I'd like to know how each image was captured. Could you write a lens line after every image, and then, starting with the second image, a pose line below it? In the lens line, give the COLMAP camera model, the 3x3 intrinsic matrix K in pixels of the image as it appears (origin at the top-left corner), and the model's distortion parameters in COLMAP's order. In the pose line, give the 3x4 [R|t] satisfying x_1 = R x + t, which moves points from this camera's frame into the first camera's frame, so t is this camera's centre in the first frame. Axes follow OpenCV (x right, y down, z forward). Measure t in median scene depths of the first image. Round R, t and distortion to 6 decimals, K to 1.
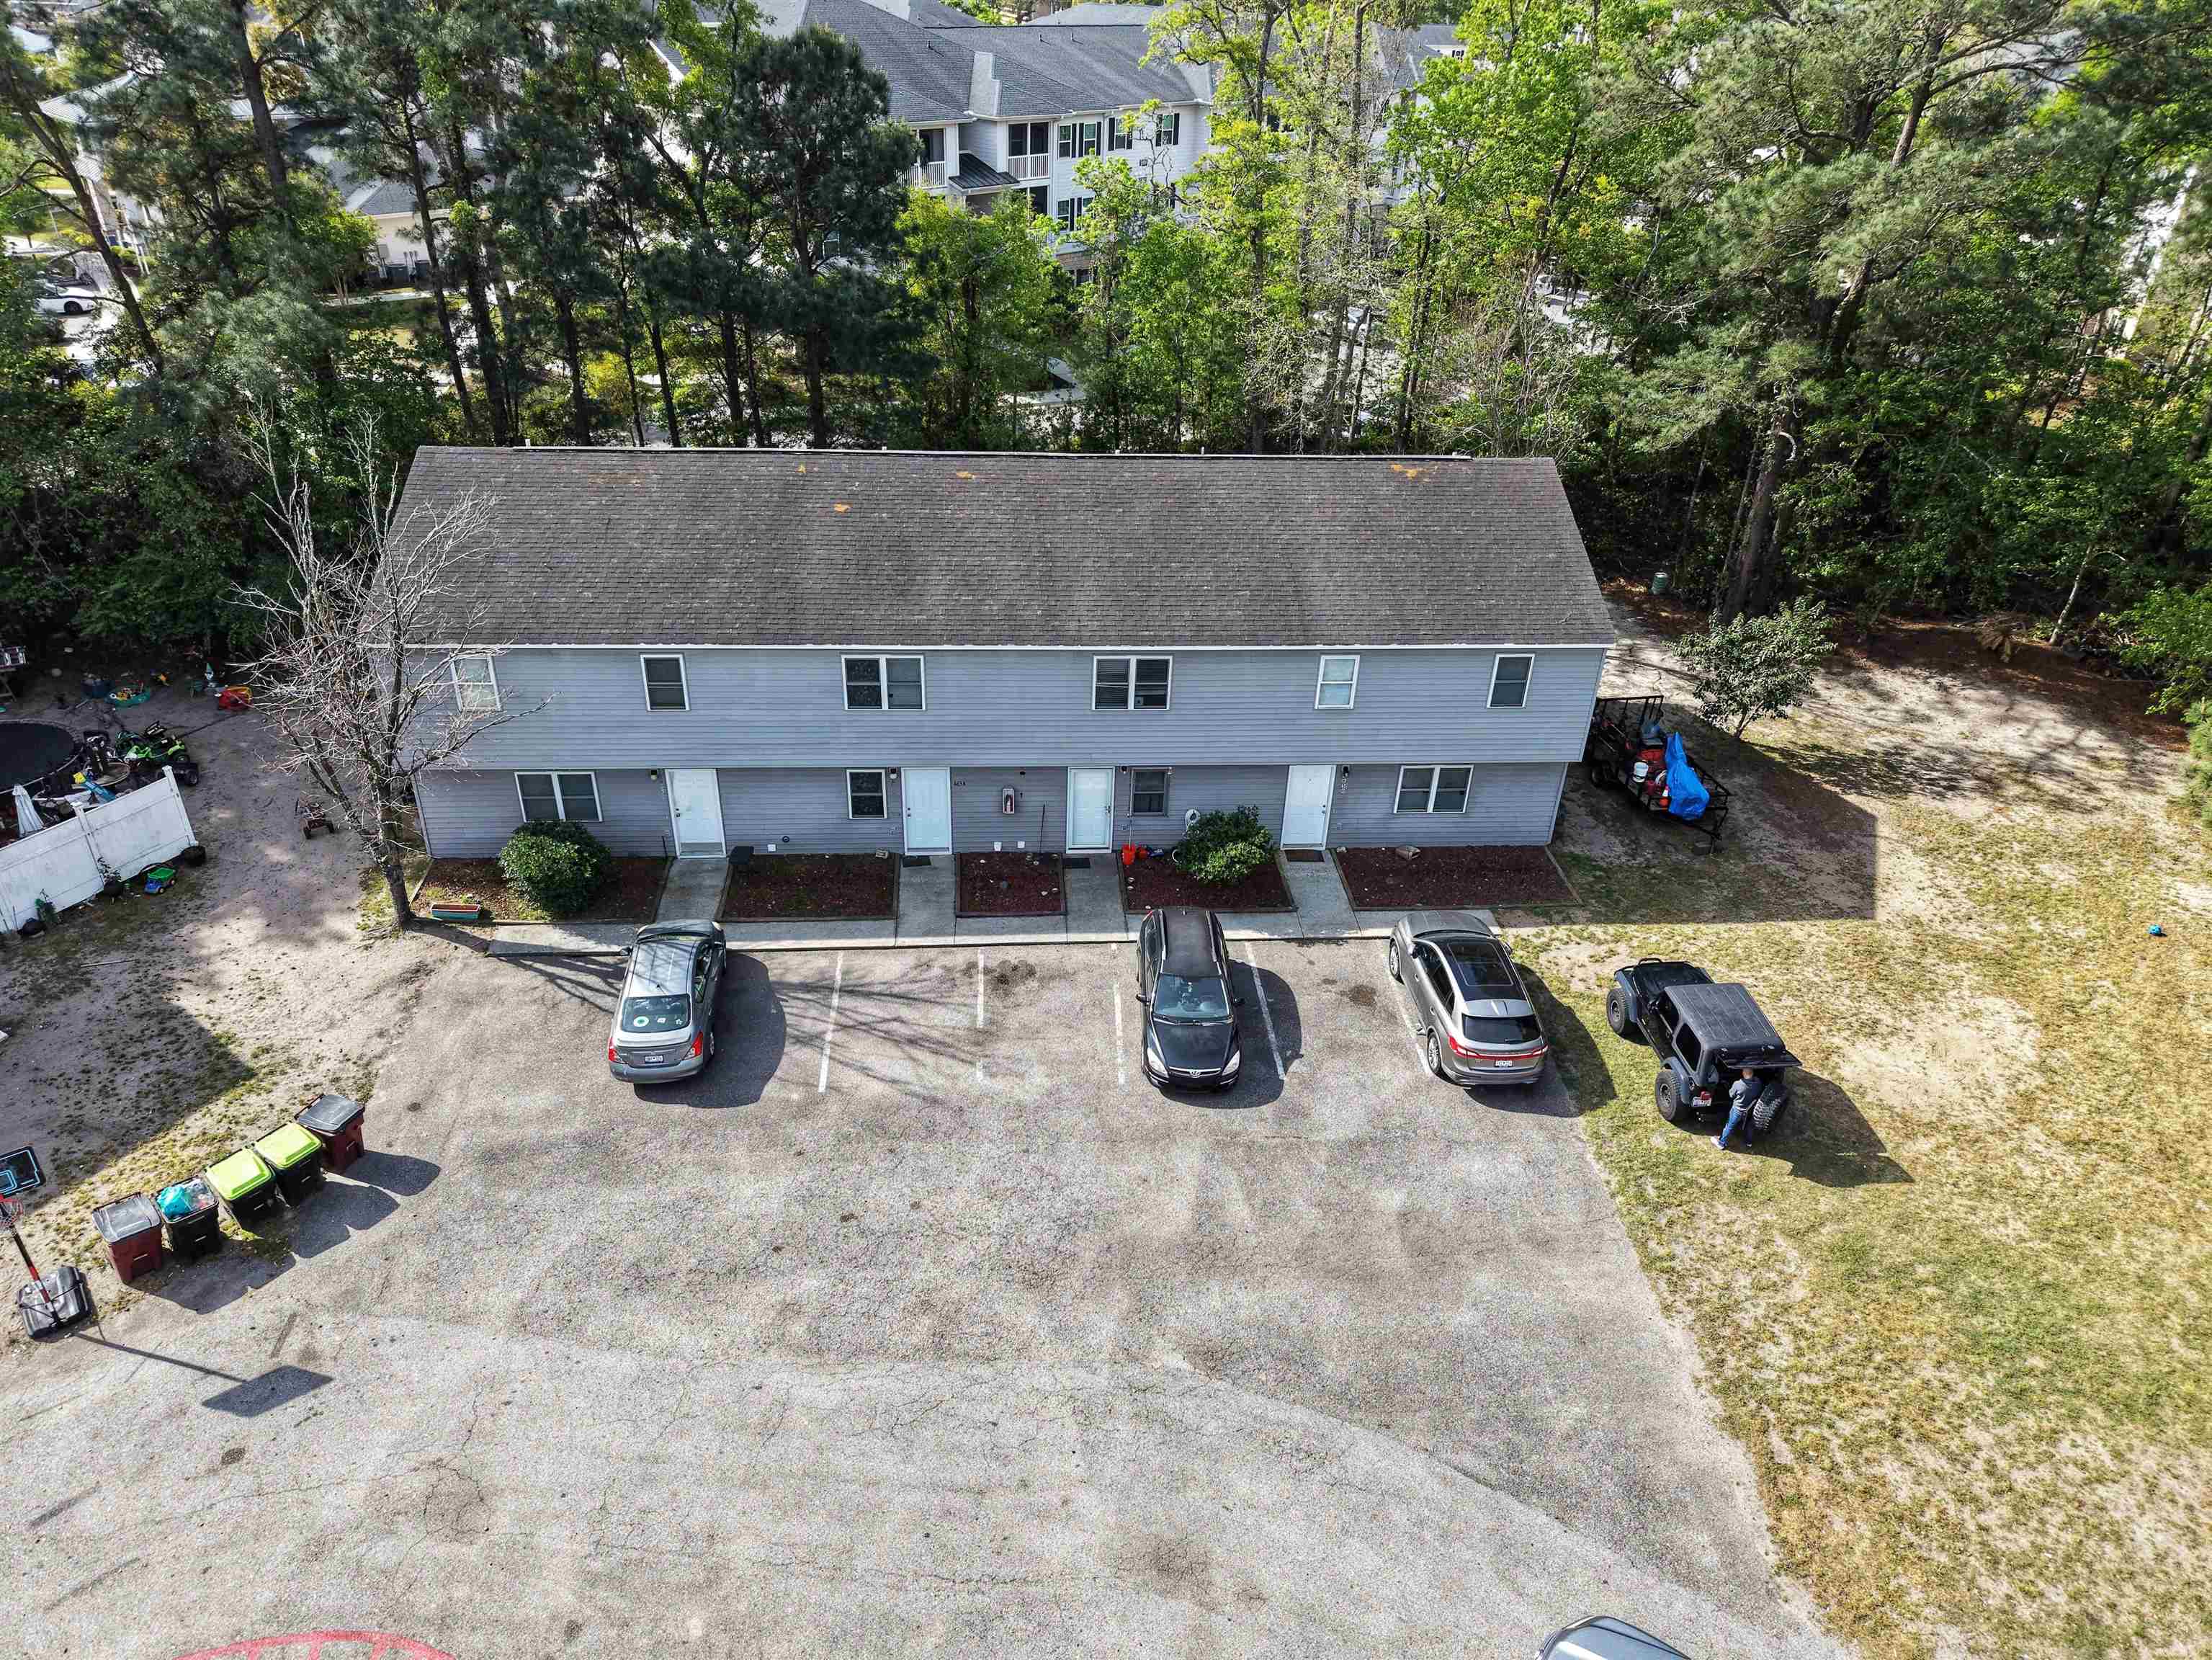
lens RADIAL K [[1478.6, 0, 1106.0], [0, 1478.6, 830.0], [0, 0, 1]] dist [0.025577, -0.021800]
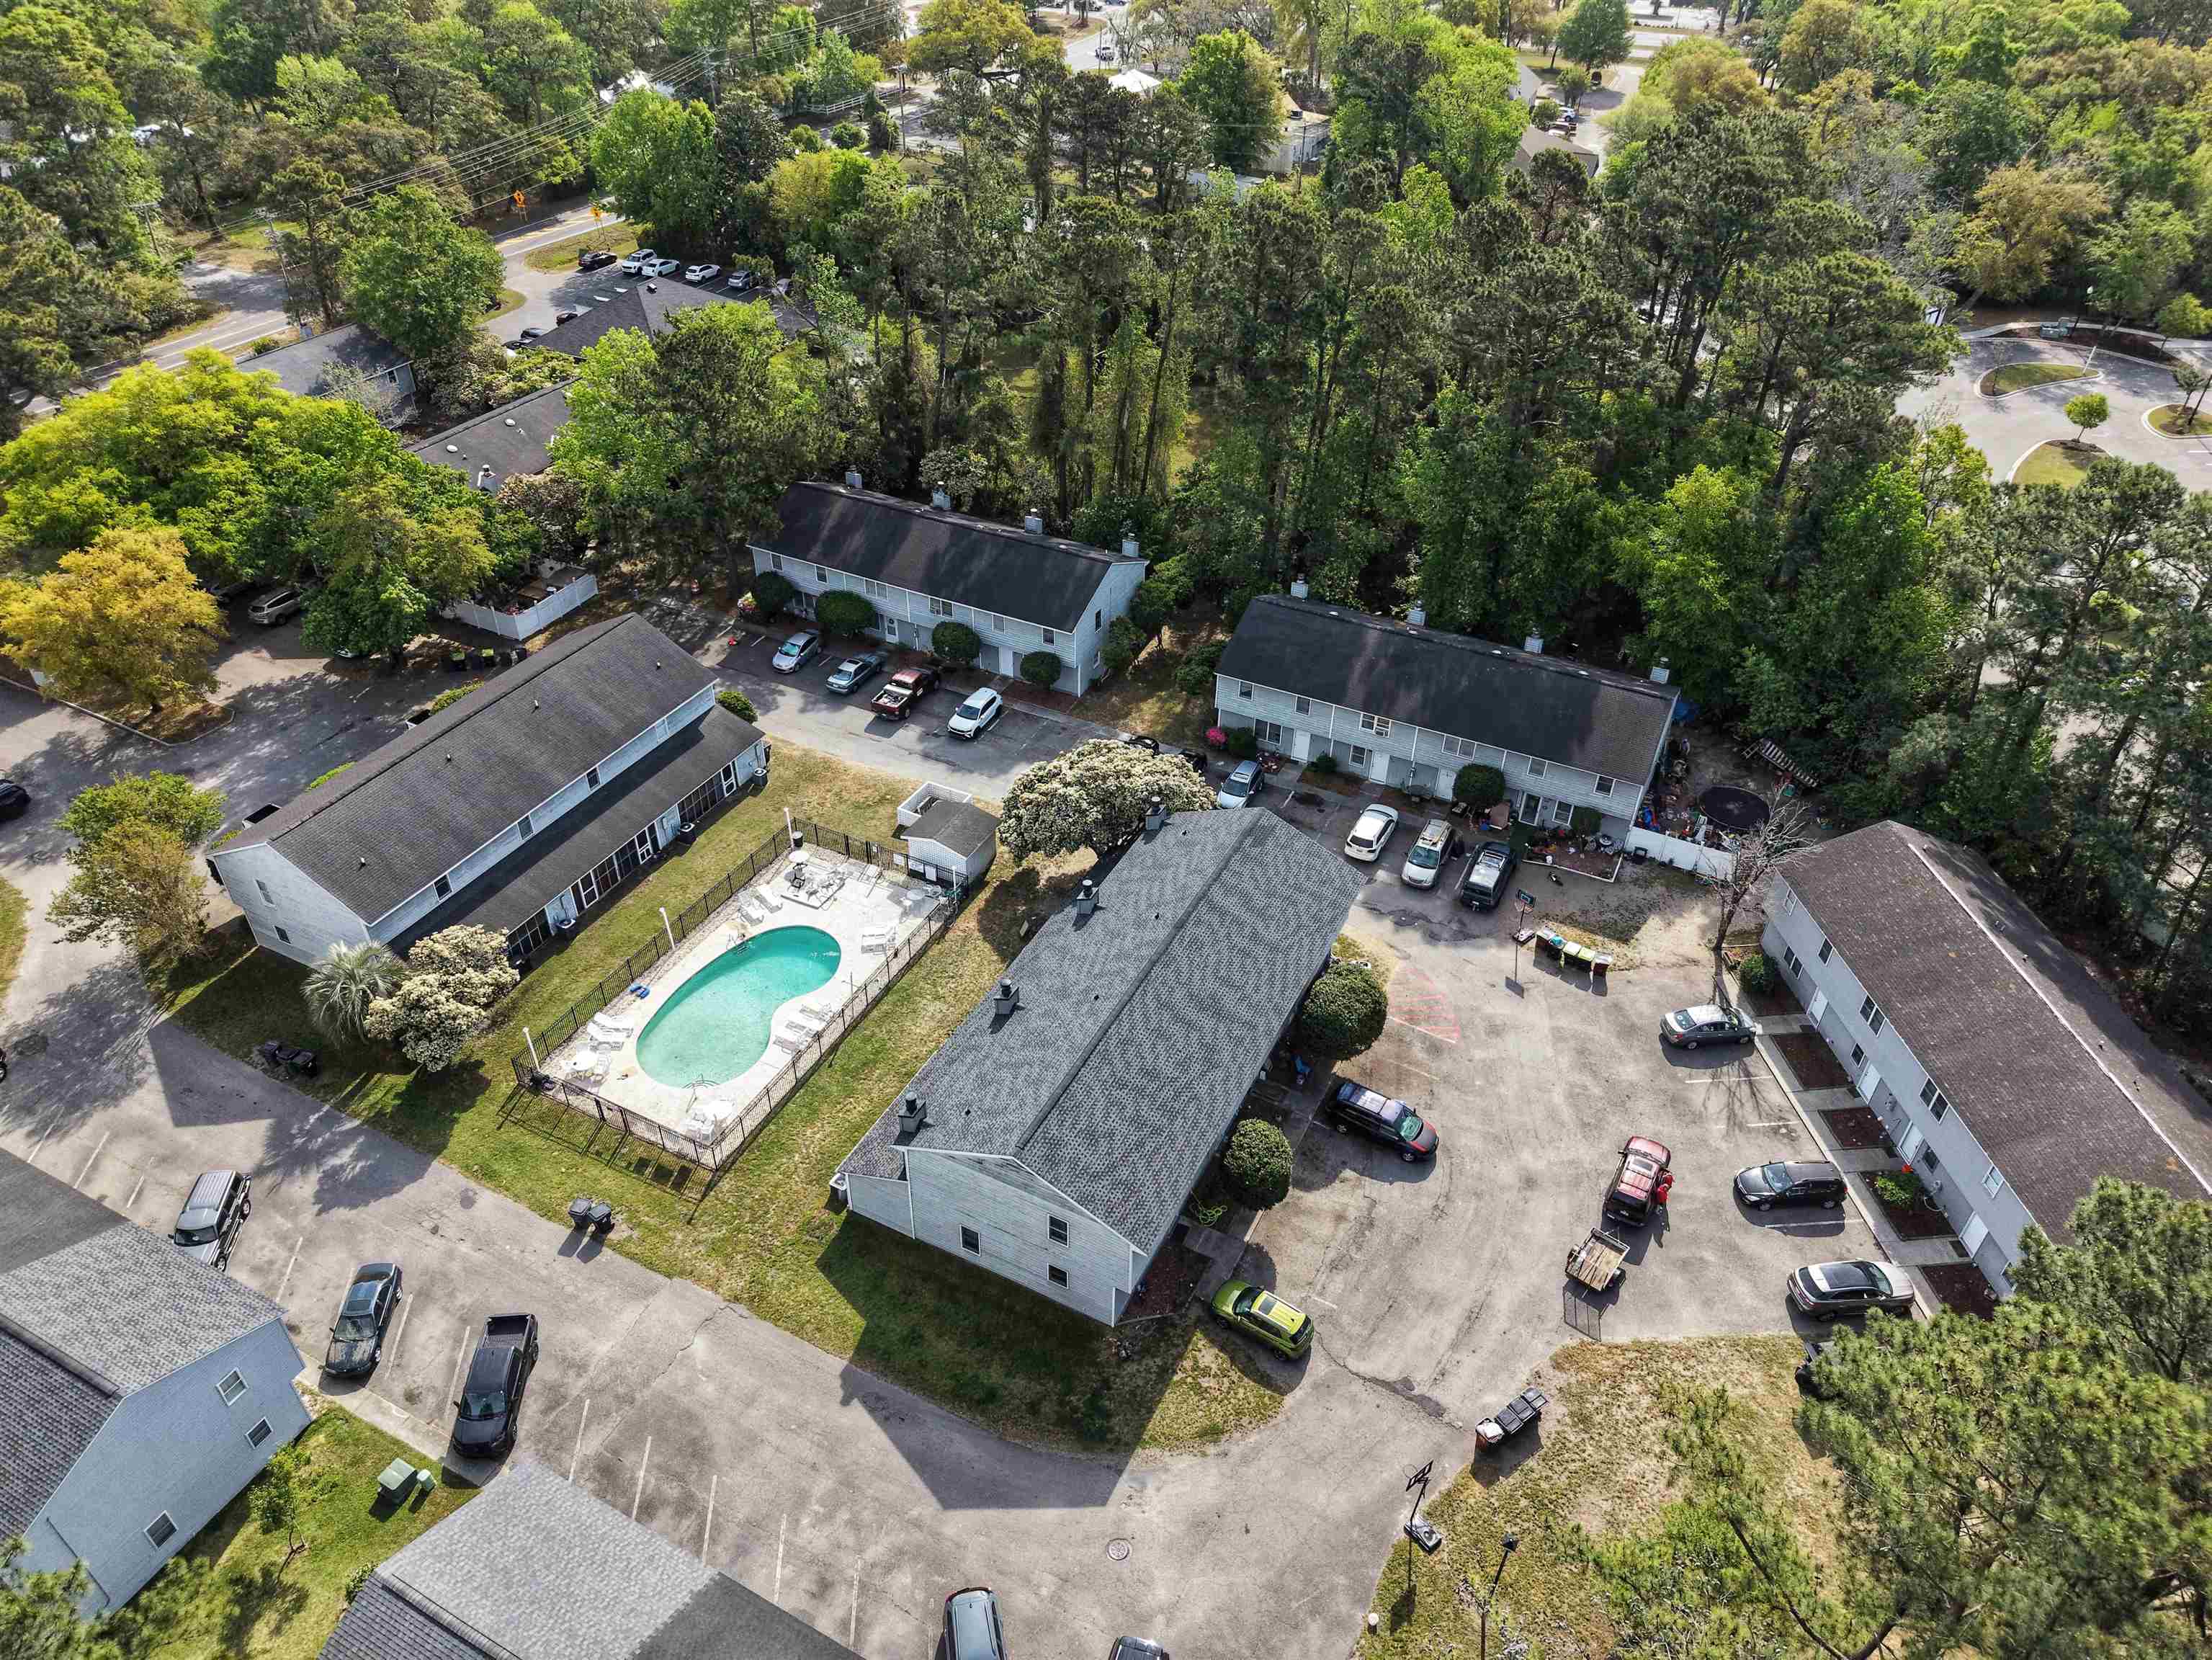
lens RADIAL K [[1478.6, 0, 1106.0], [0, 1478.6, 830.0], [0, 0, 1]] dist [0.025577, -0.021800]
pose [[0.015464, 0.569141, -0.822095, 1.584974], [-0.520024, 0.706825, 0.479557, -0.807592], [0.854012, 0.420093, 0.306897, -0.817257]]
